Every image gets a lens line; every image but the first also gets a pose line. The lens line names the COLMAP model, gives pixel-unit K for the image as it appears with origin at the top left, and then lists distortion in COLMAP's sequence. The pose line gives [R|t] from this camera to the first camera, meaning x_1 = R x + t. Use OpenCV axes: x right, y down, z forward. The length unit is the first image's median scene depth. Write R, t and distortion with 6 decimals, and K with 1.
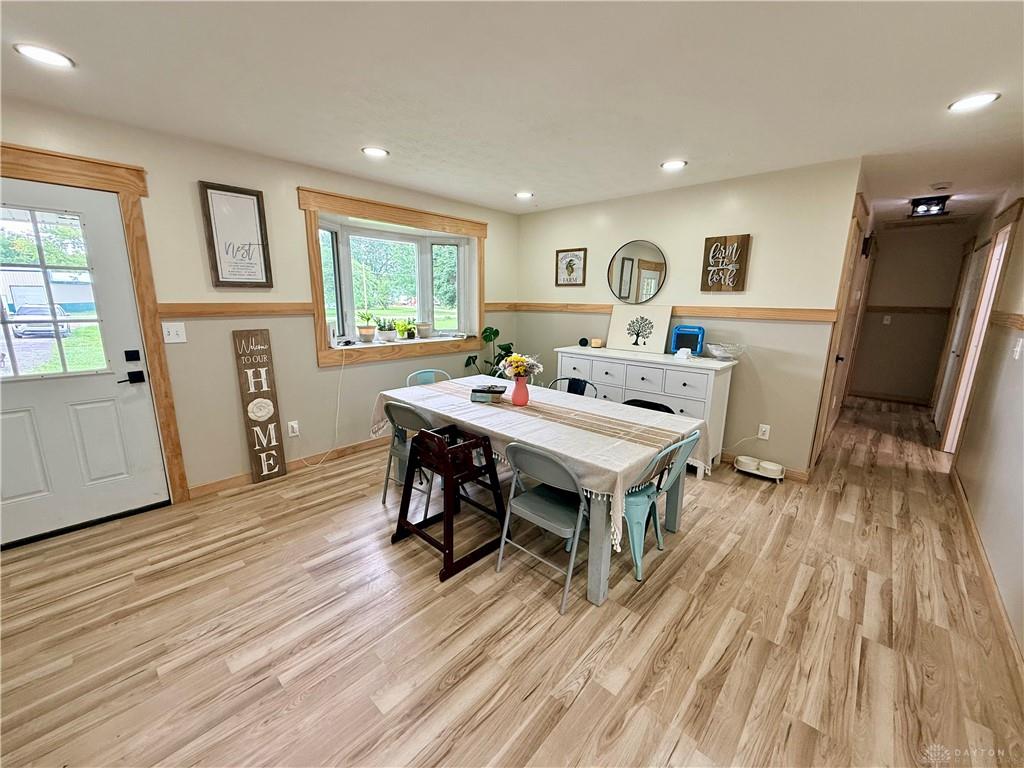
lens RADIAL K [[406.2, 0, 512.5], [0, 406.2, 386.1], [0, 0, 1]] dist [0.002380, -0.000229]
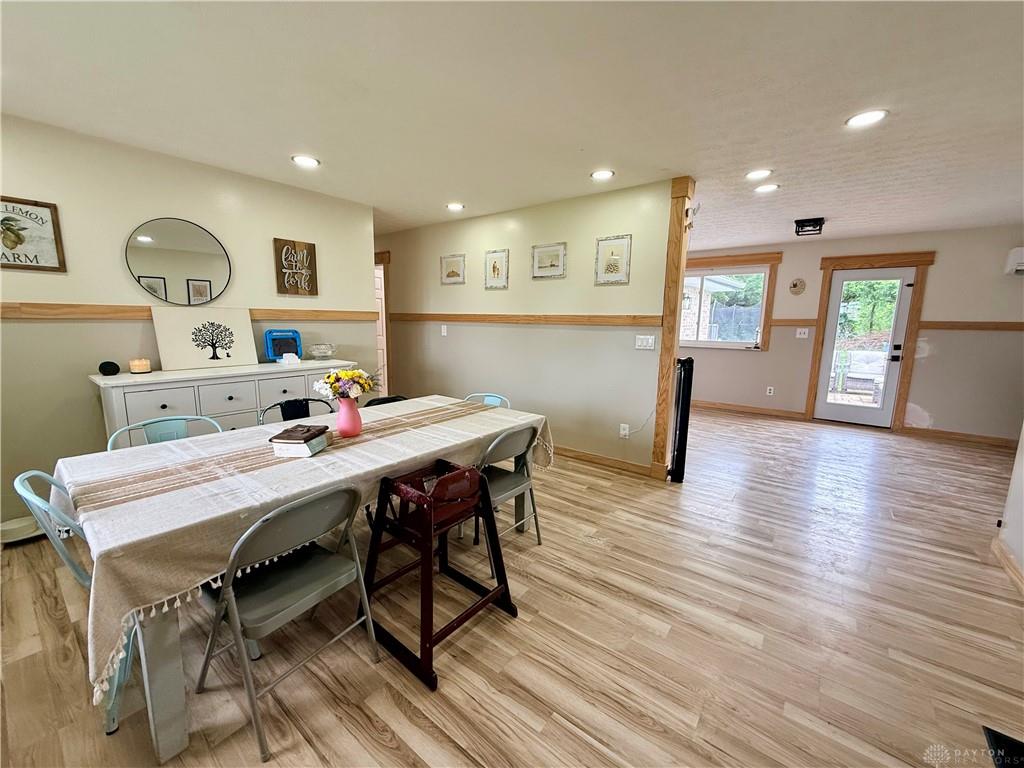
lens RADIAL K [[406.2, 0, 514.2], [0, 406.2, 380.9], [0, 0, 1]] dist [0.002380, -0.000229]
pose [[-0.081410, -0.162761, 0.983301, -0.577475], [0.200295, 0.963777, 0.176112, -0.096766], [-0.976347, 0.211288, -0.045861, 0.572461]]
